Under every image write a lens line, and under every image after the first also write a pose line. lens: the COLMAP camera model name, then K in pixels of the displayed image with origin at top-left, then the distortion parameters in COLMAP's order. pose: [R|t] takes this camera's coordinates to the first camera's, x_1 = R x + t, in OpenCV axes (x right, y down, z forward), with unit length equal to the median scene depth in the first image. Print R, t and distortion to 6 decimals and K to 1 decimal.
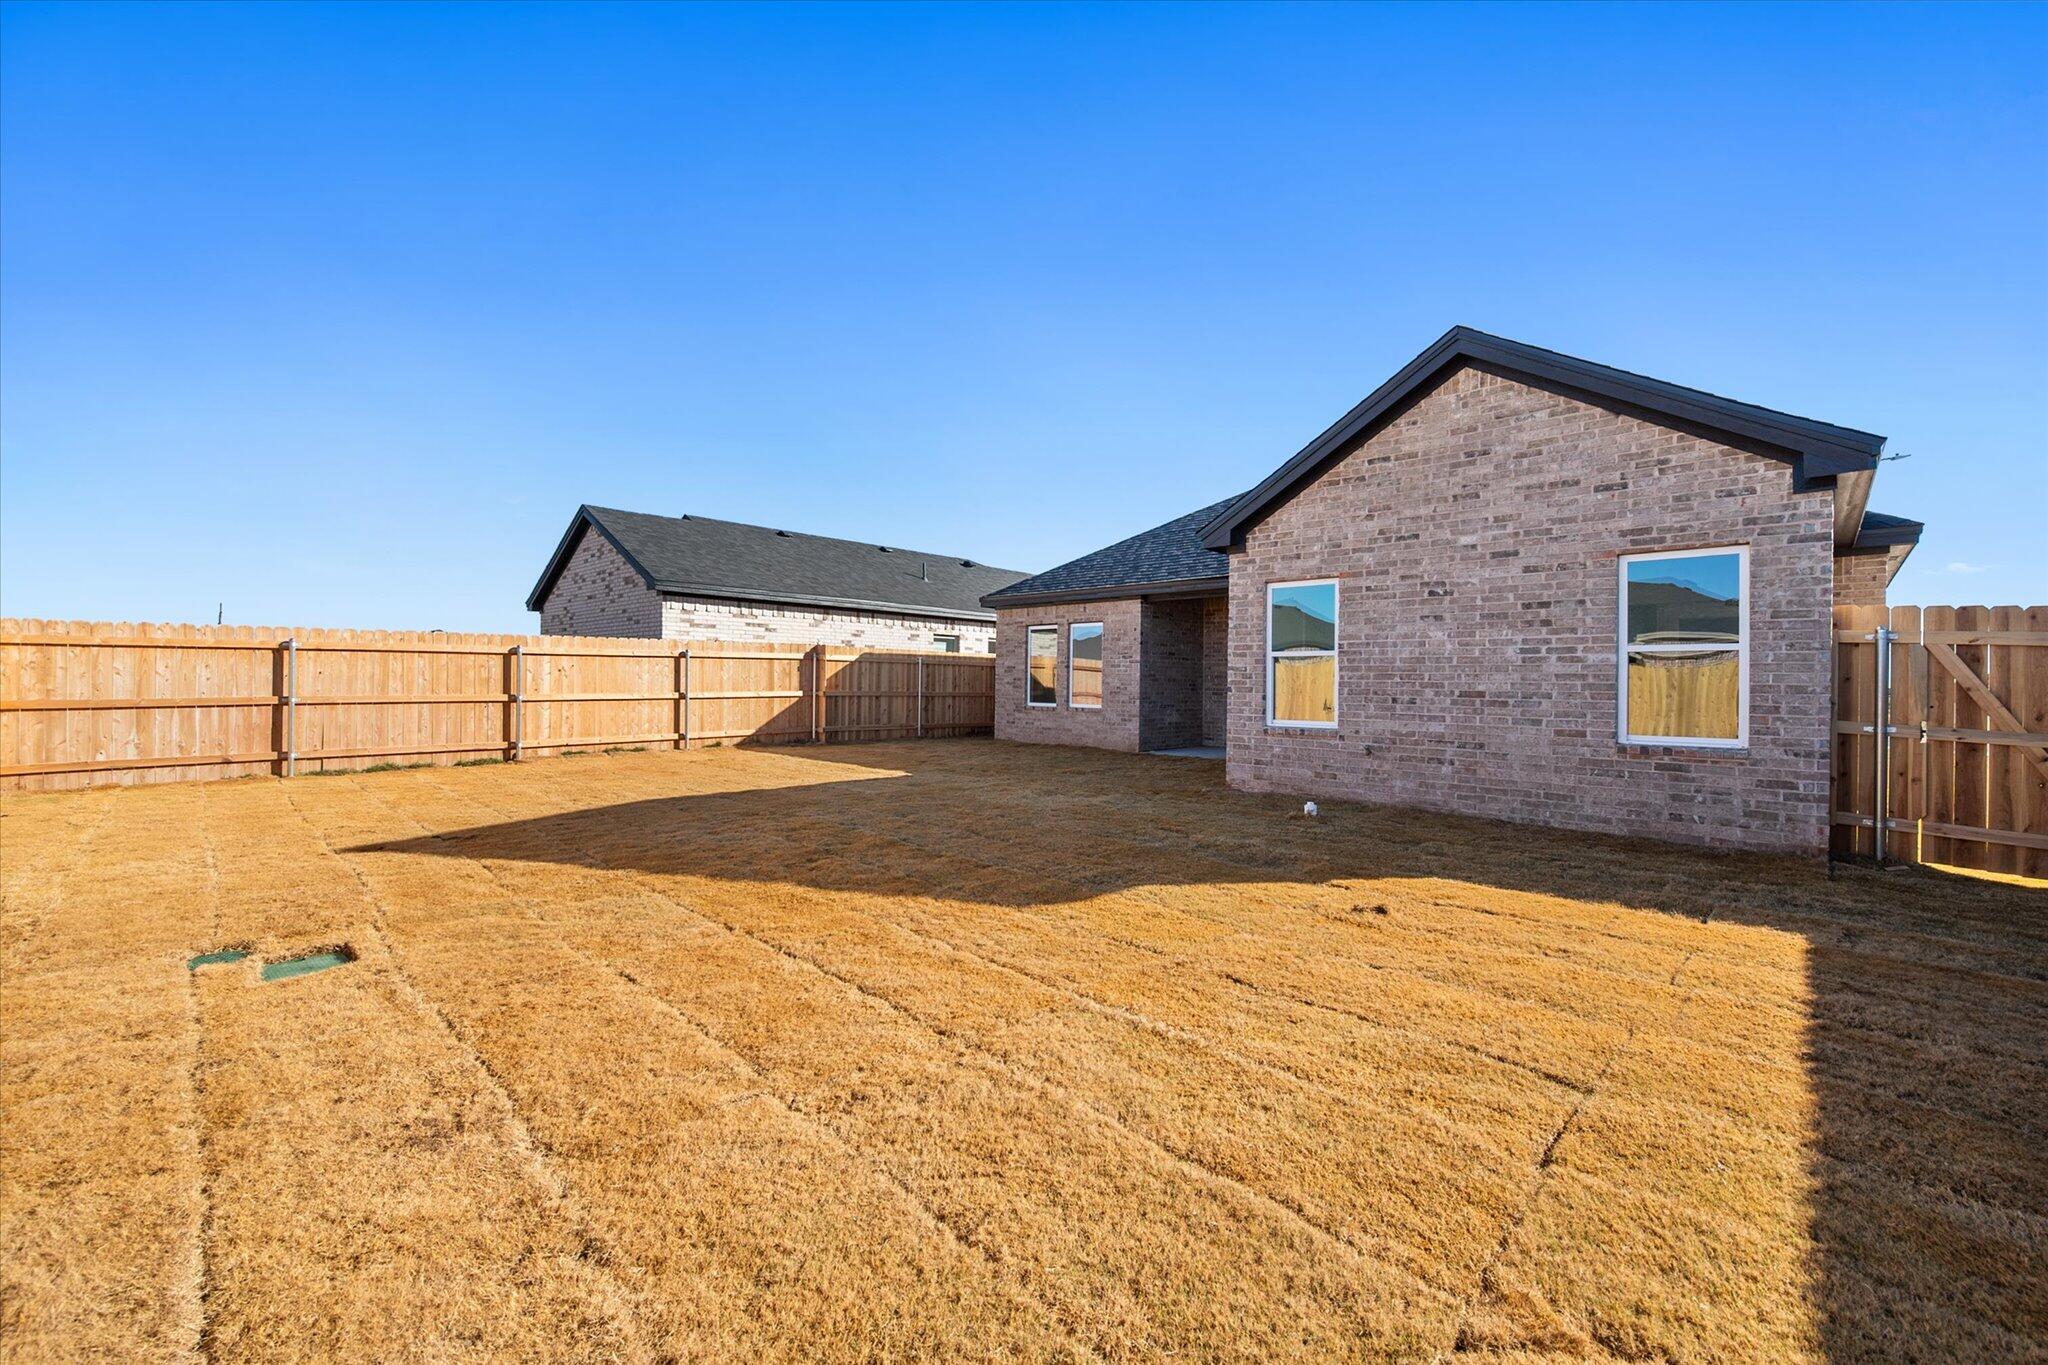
lens RADIAL K [[823.8, 0, 1028.2], [0, 823.8, 681.4], [0, 0, 1]] dist [0.003728, 0.000265]
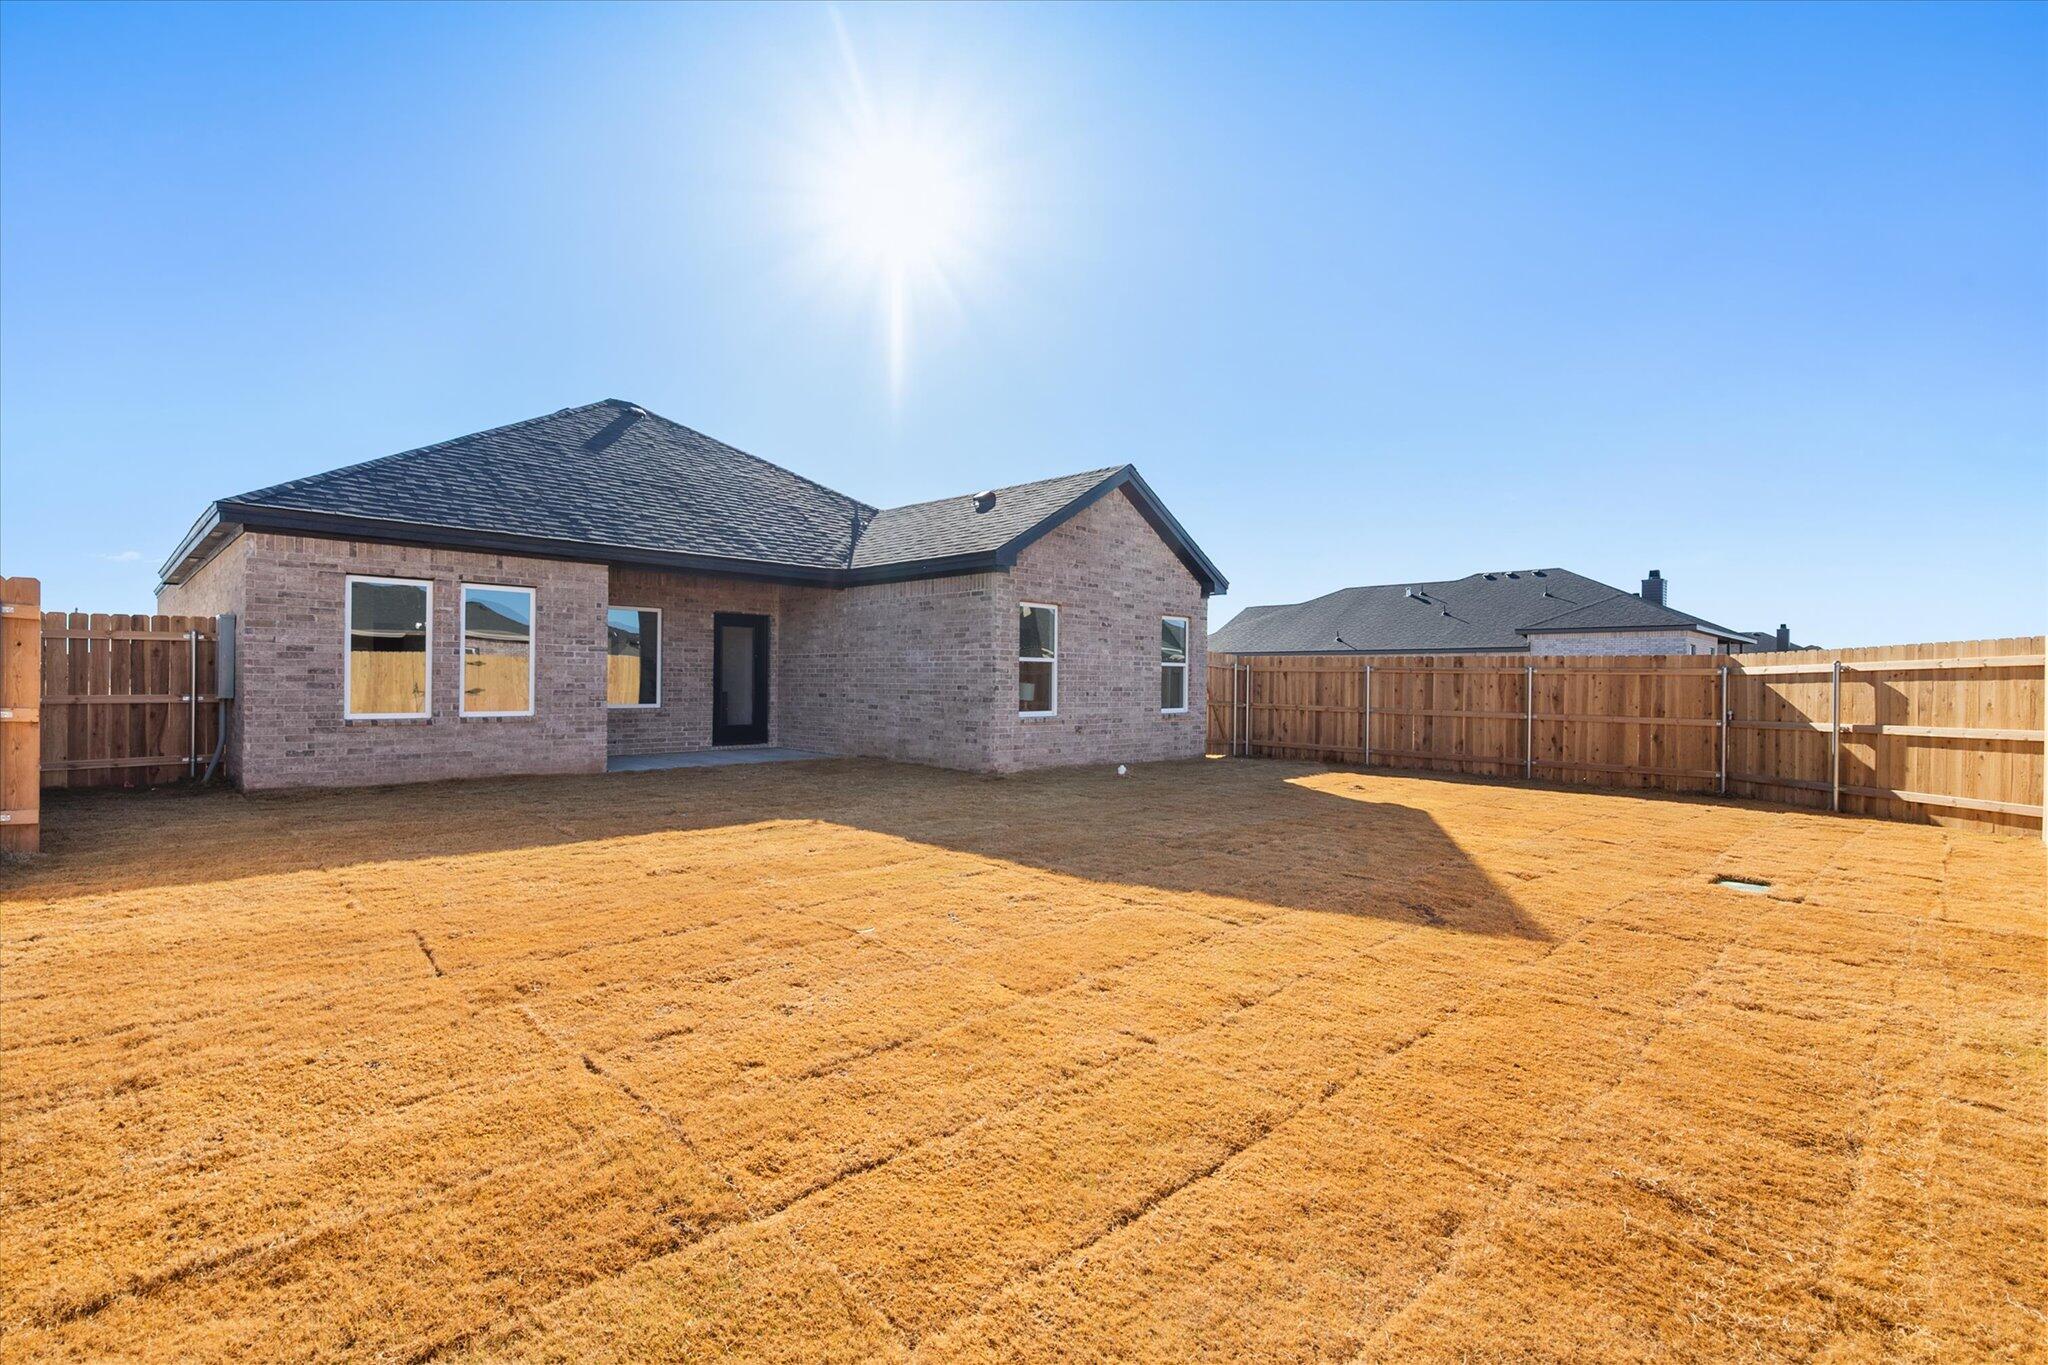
lens RADIAL K [[908.1, 0, 1023.7], [0, 908.1, 679.0], [0, 0, 1]] dist [-0.003290, 0.000080]
pose [[0.023689, -0.018678, 0.999545, -0.875526], [-0.015517, 0.999698, 0.019049, -0.024456], [-0.999599, -0.015961, 0.023392, 0.789141]]
